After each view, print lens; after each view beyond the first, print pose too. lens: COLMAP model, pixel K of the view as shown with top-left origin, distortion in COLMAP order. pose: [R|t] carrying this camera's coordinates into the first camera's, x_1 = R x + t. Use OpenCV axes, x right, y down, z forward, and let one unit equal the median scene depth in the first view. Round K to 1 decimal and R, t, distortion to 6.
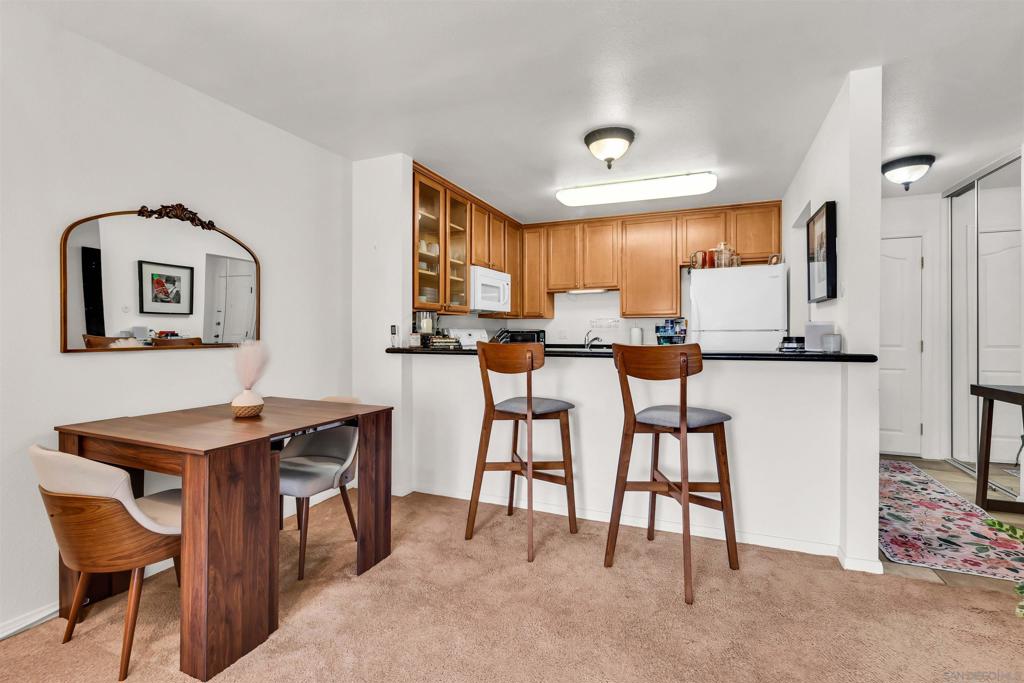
lens RADIAL K [[471.1, 0, 511.8], [0, 471.1, 334.2], [0, 0, 1]] dist [0.002153, 0.000630]
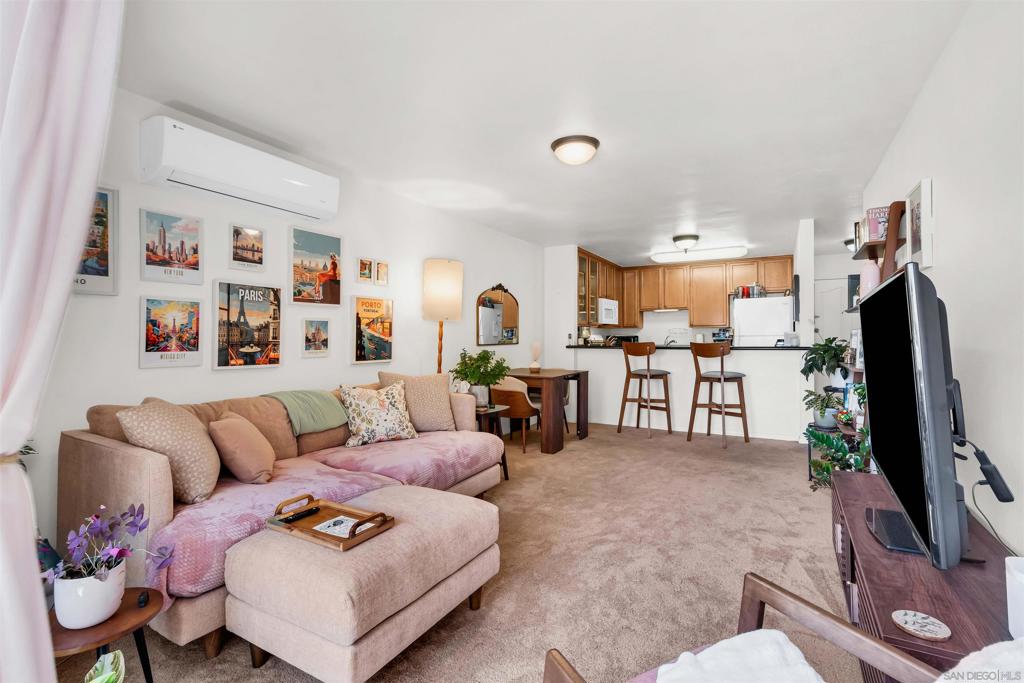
lens RADIAL K [[471.1, 0, 511.8], [0, 471.1, 334.2], [0, 0, 1]] dist [0.002153, 0.000630]
pose [[0.993183, -0.002987, -0.116531, -0.299437], [0.002000, 0.999961, -0.008584, -0.001056], [0.116552, 0.008293, 0.993150, -1.078708]]
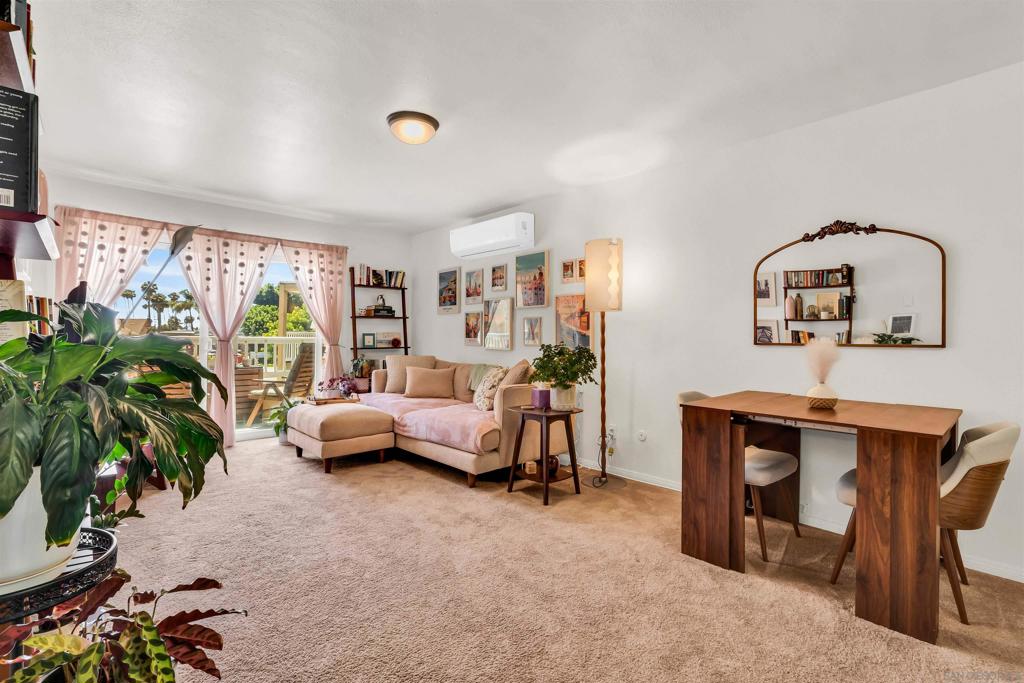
lens RADIAL K [[471.1, 0, 511.8], [0, 471.1, 334.2], [0, 0, 1]] dist [0.002153, 0.000630]
pose [[-0.408481, -0.010174, -0.912710, 0.542538], [-0.013211, 0.999899, -0.005234, 0.015170], [0.912671, 0.009920, -0.408574, 0.599499]]
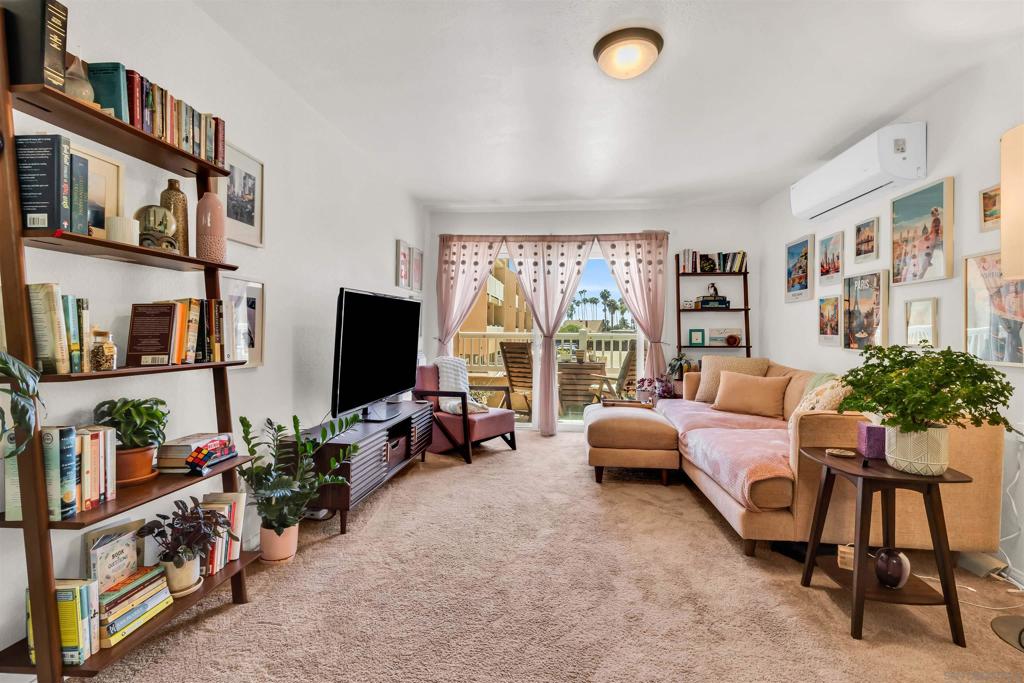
lens RADIAL K [[471.1, 0, 511.8], [0, 471.1, 334.2], [0, 0, 1]] dist [0.002153, 0.000630]
pose [[-0.957767, -0.006634, -0.287468, 0.112888], [-0.009819, 0.999905, 0.009641, 0.017285], [0.287377, 0.012056, -0.957742, 0.672978]]
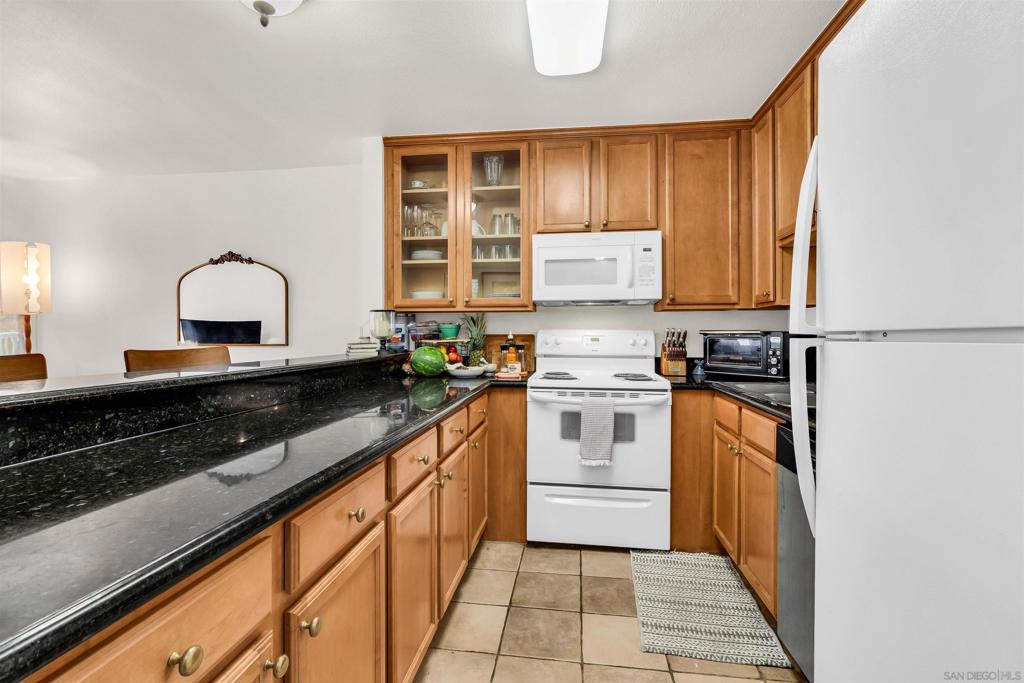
lens RADIAL K [[471.1, 0, 511.8], [0, 471.1, 334.2], [0, 0, 1]] dist [0.002153, 0.000630]
pose [[0.265859, 0.000299, -0.964012, 0.828752], [-0.005994, 0.999981, -0.001343, -0.006809], [0.963993, 0.006136, 0.265855, 1.189341]]
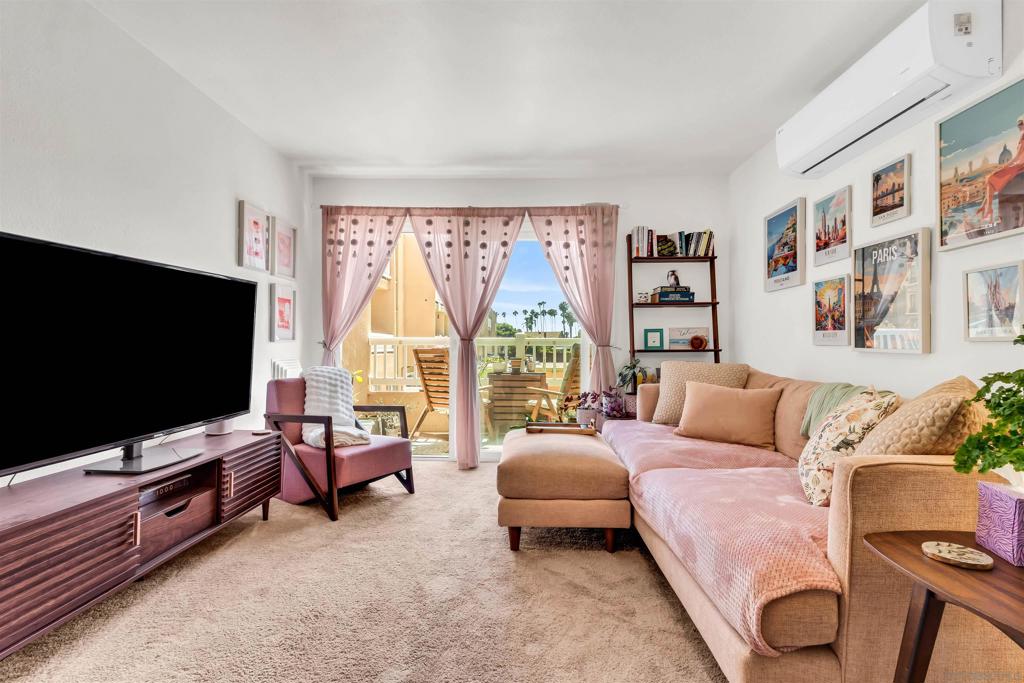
lens RADIAL K [[473.3, 0, 511.4], [0, 473.3, 344.4], [0, 0, 1]] dist [0.001866, 0.000309]
pose [[-0.930518, -0.003000, -0.366233, -0.138284], [-0.004958, 0.999978, 0.004406, 0.048512], [0.366212, 0.005916, -0.930513, 0.349950]]
